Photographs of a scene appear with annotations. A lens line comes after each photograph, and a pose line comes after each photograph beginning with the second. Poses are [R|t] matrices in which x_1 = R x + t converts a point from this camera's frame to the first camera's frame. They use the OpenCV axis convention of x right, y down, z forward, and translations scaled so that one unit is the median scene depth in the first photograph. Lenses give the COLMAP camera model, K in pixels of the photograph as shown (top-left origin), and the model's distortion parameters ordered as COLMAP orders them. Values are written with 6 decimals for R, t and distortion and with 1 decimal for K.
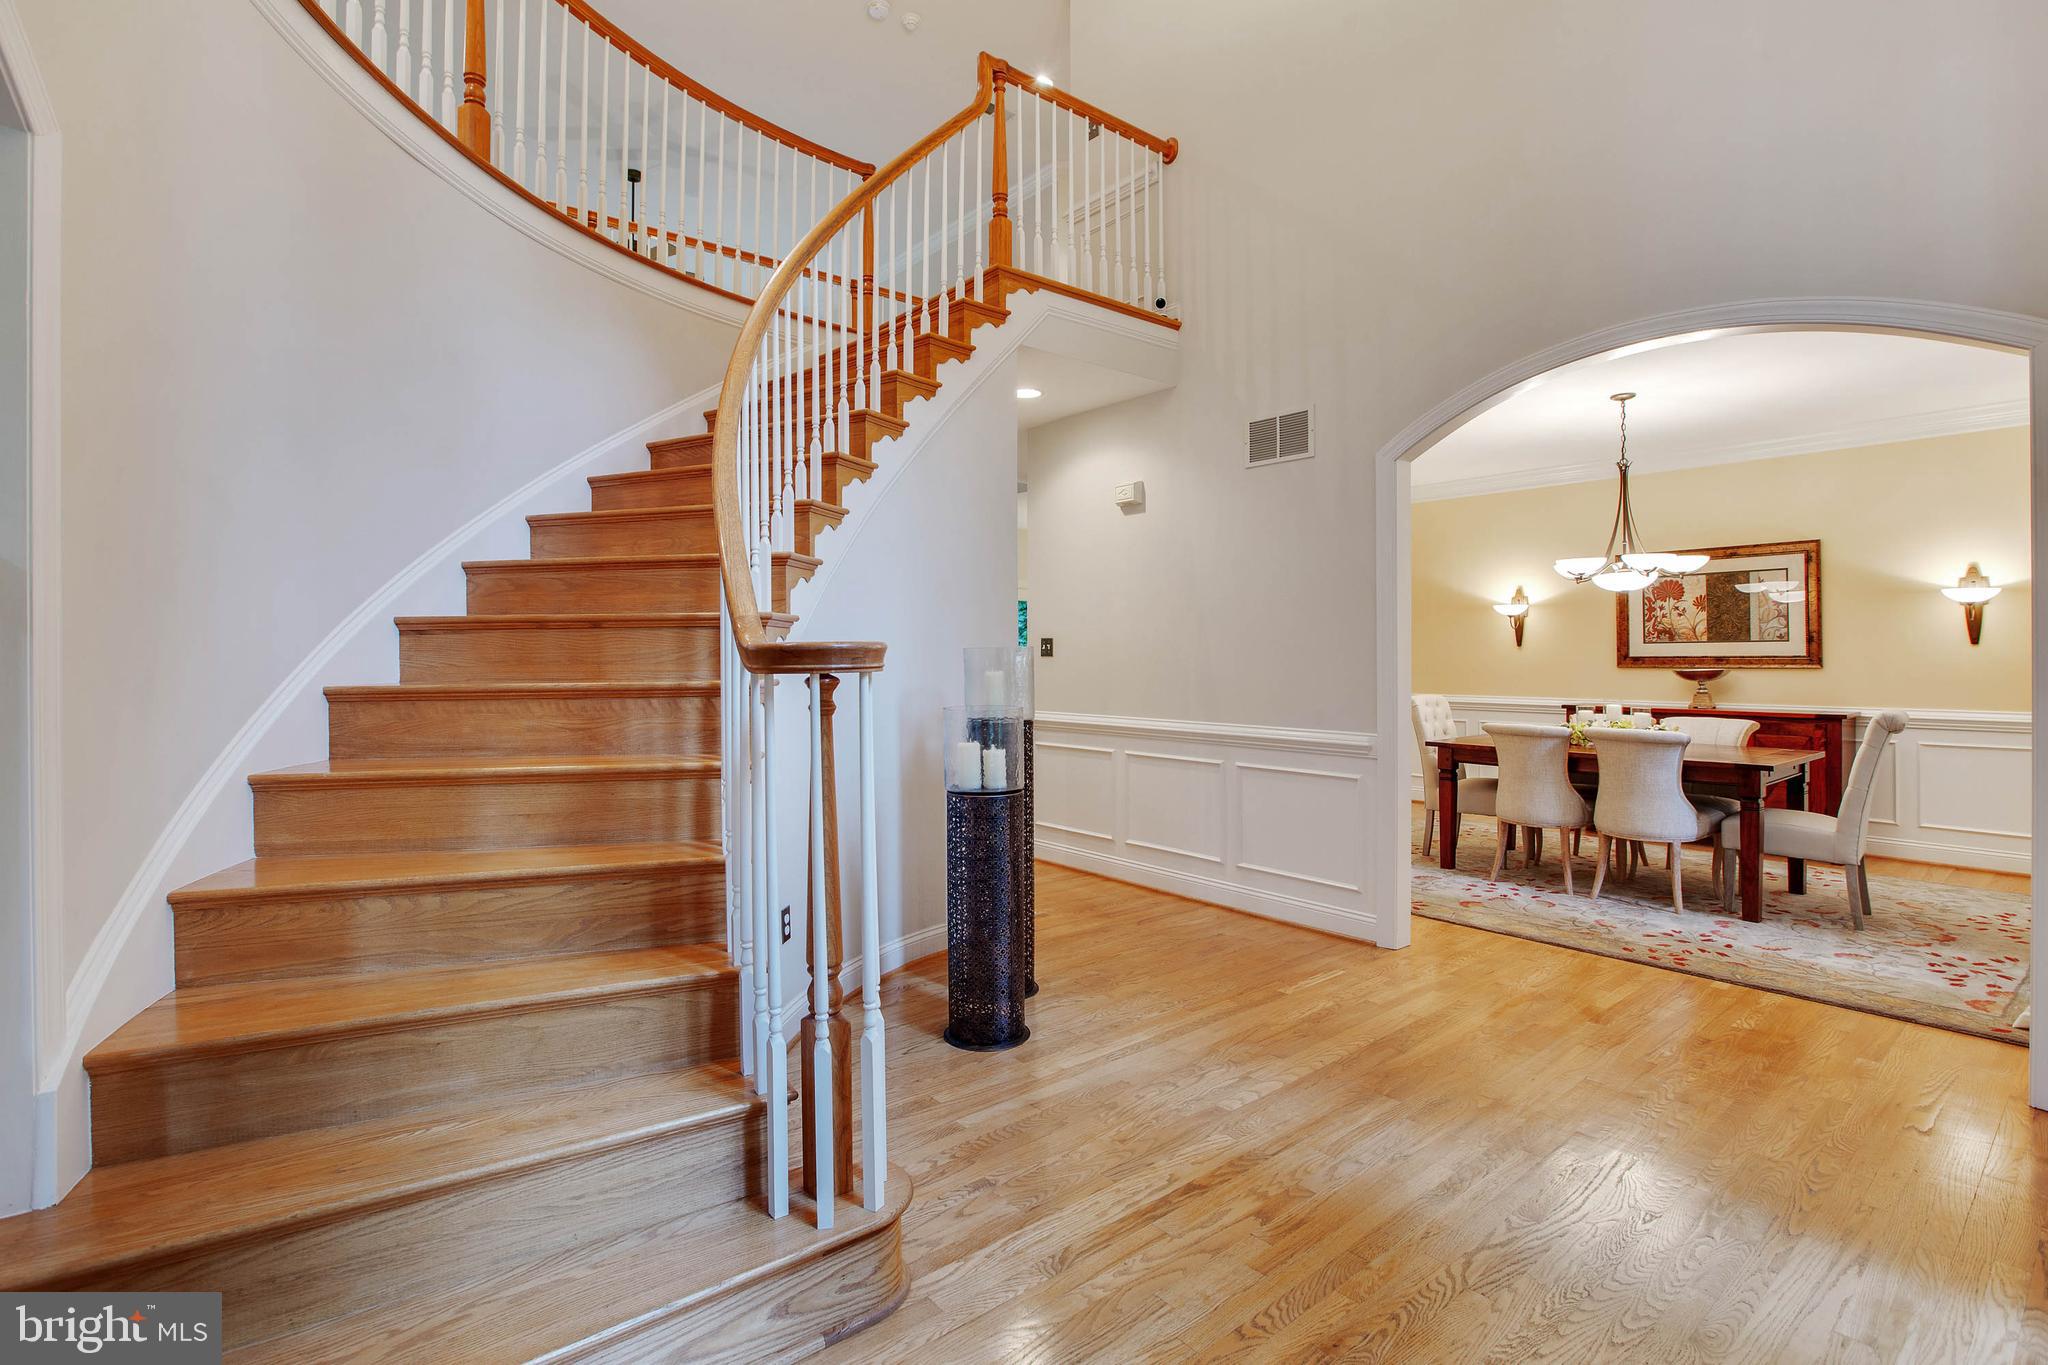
lens RADIAL K [[941.8, 0, 1044.0], [0, 941.8, 649.4], [0, 0, 1]] dist [-0.018895, 0.004046]
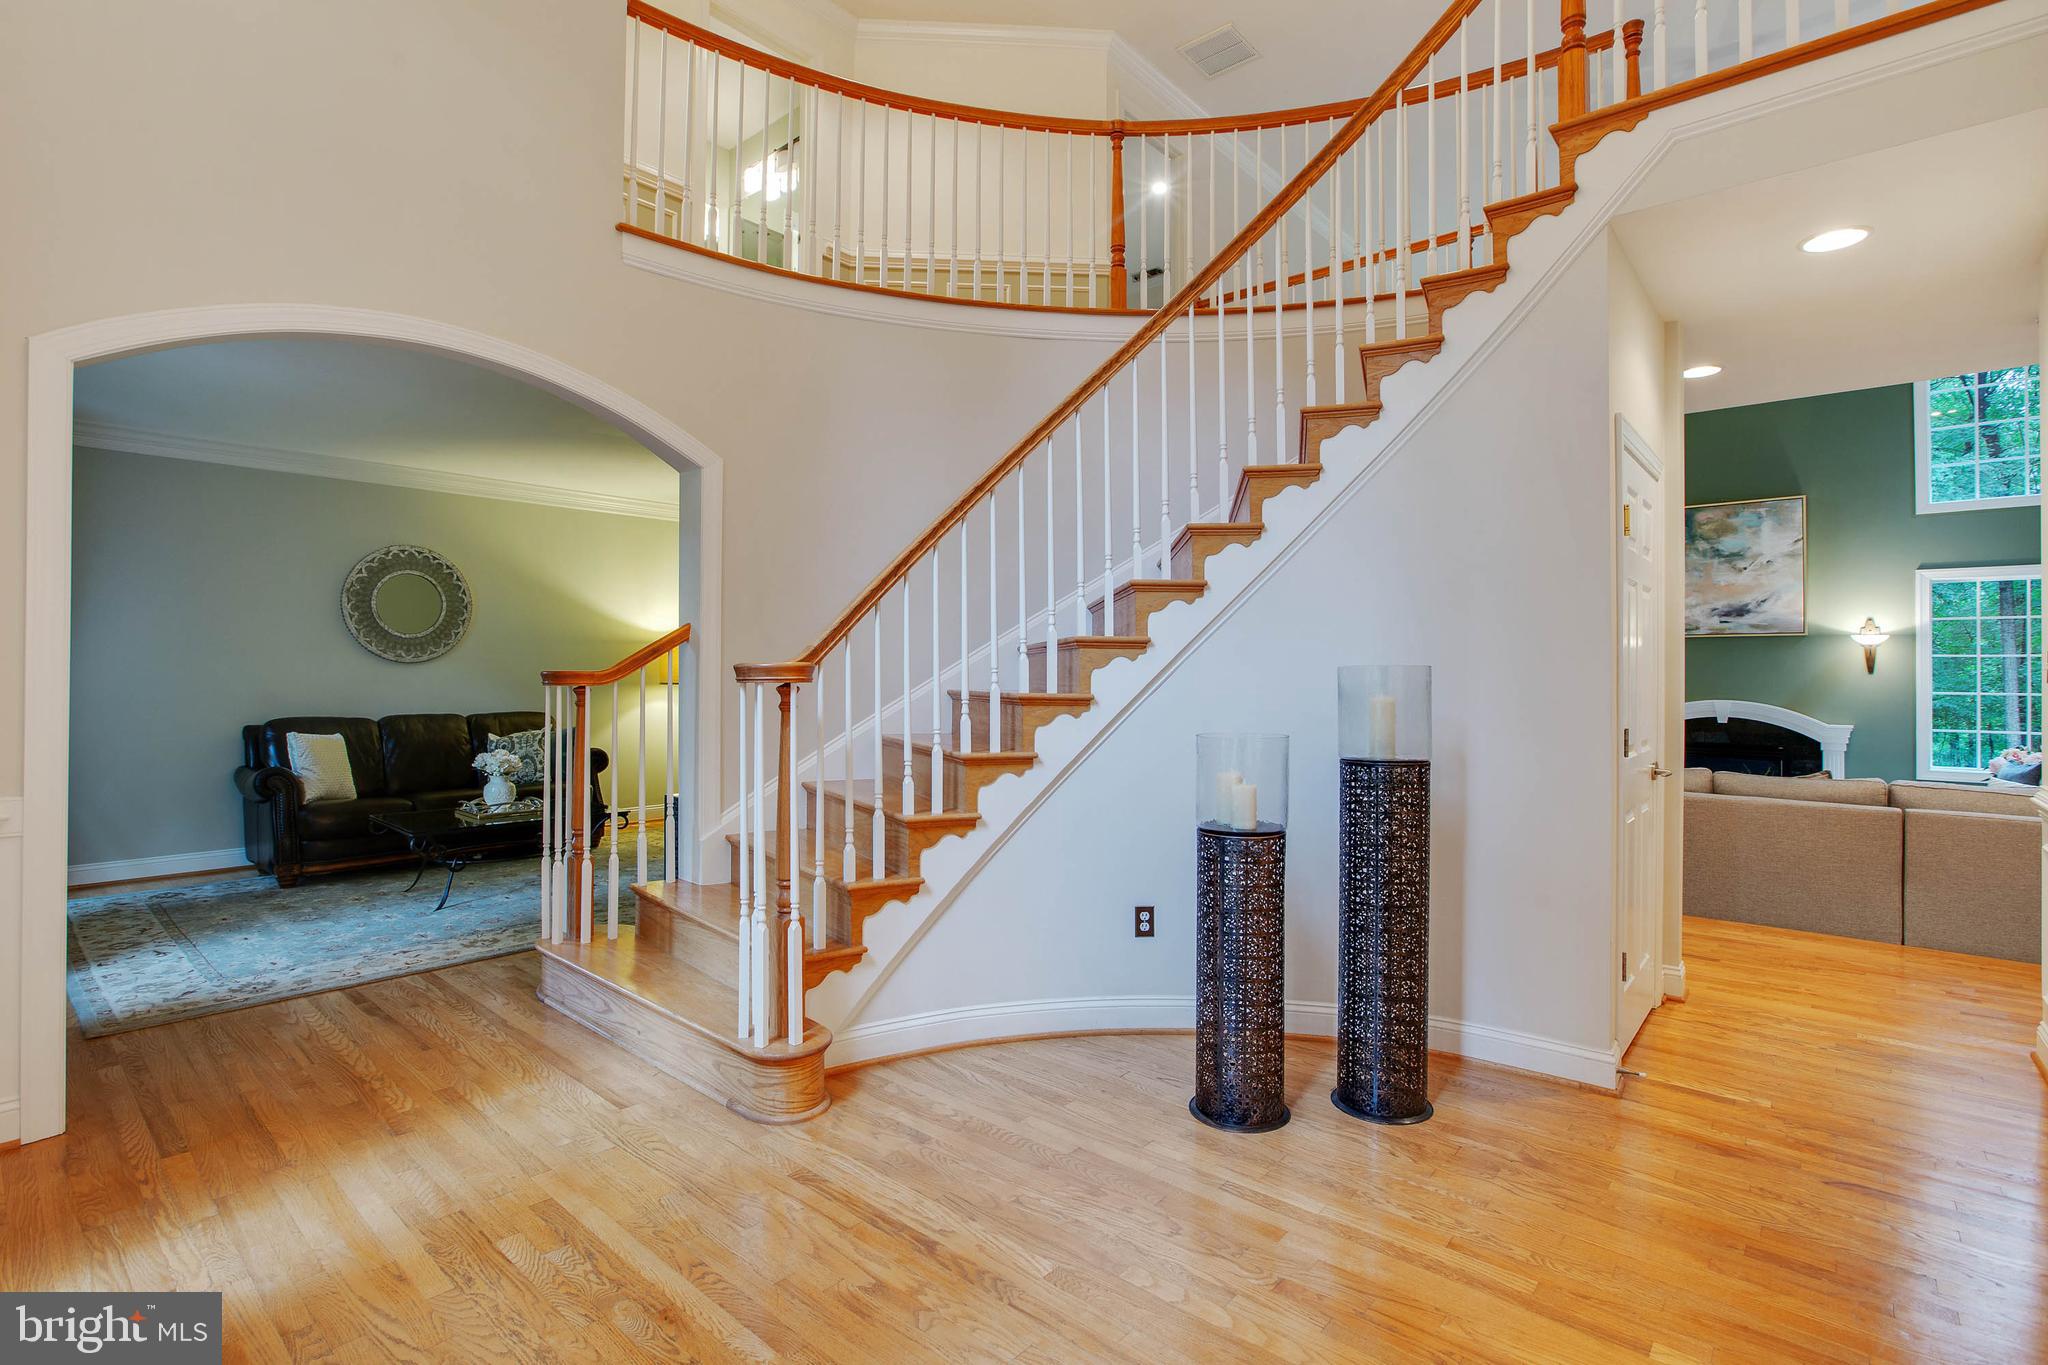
lens RADIAL K [[941.8, 0, 1019.1], [0, 941.8, 668.6], [0, 0, 1]] dist [-0.018895, 0.004046]
pose [[0.179712, -0.004469, -0.983709, 1.063335], [-0.003547, 0.999980, -0.005191, 0.005934], [0.983713, 0.004422, 0.179693, 0.893095]]
